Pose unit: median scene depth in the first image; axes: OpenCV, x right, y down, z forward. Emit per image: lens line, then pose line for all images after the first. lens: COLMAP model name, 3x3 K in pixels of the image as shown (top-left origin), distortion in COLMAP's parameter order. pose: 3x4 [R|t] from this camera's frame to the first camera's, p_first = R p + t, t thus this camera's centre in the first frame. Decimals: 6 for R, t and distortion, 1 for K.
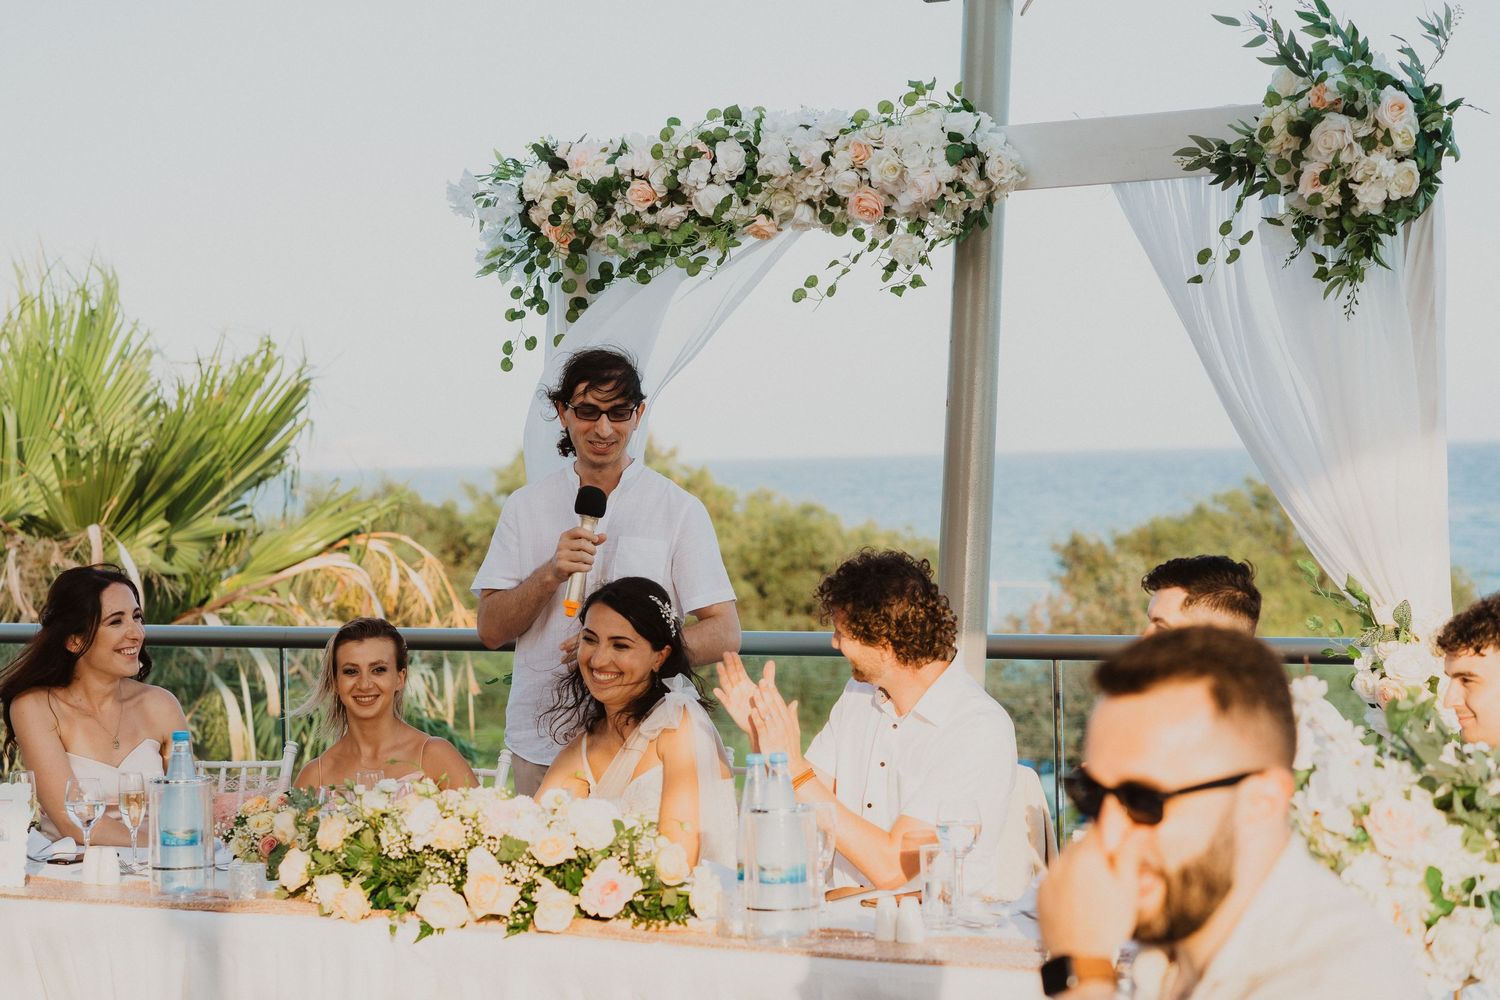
lens RADIAL K [[3510.0, 0, 748.5], [0, 3510.0, 501.3], [0, 0, 1]] dist [-0.002387, -0.086741]
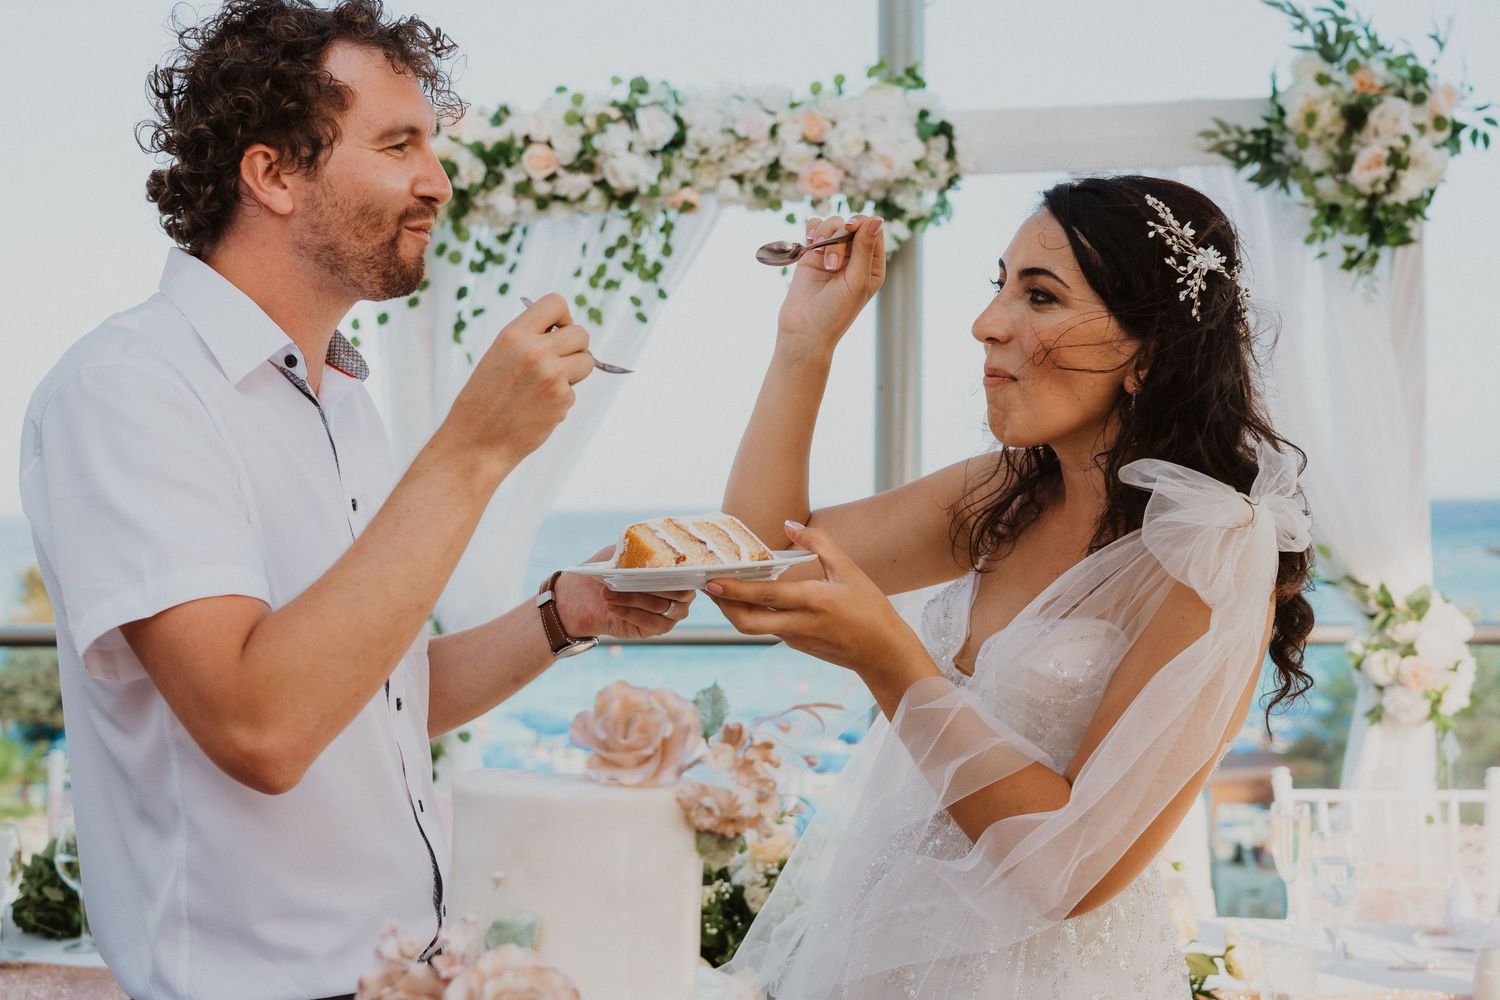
lens RADIAL K [[2159.8, 0, 765.5], [0, 2159.8, 510.6], [0, 0, 1]] dist [0.069013, 0.031113]
pose [[0.895949, 0.010943, 0.444021, -0.259238], [-0.003081, 0.999826, -0.018424, 0.018907], [-0.444145, 0.015138, 0.895827, 0.503207]]
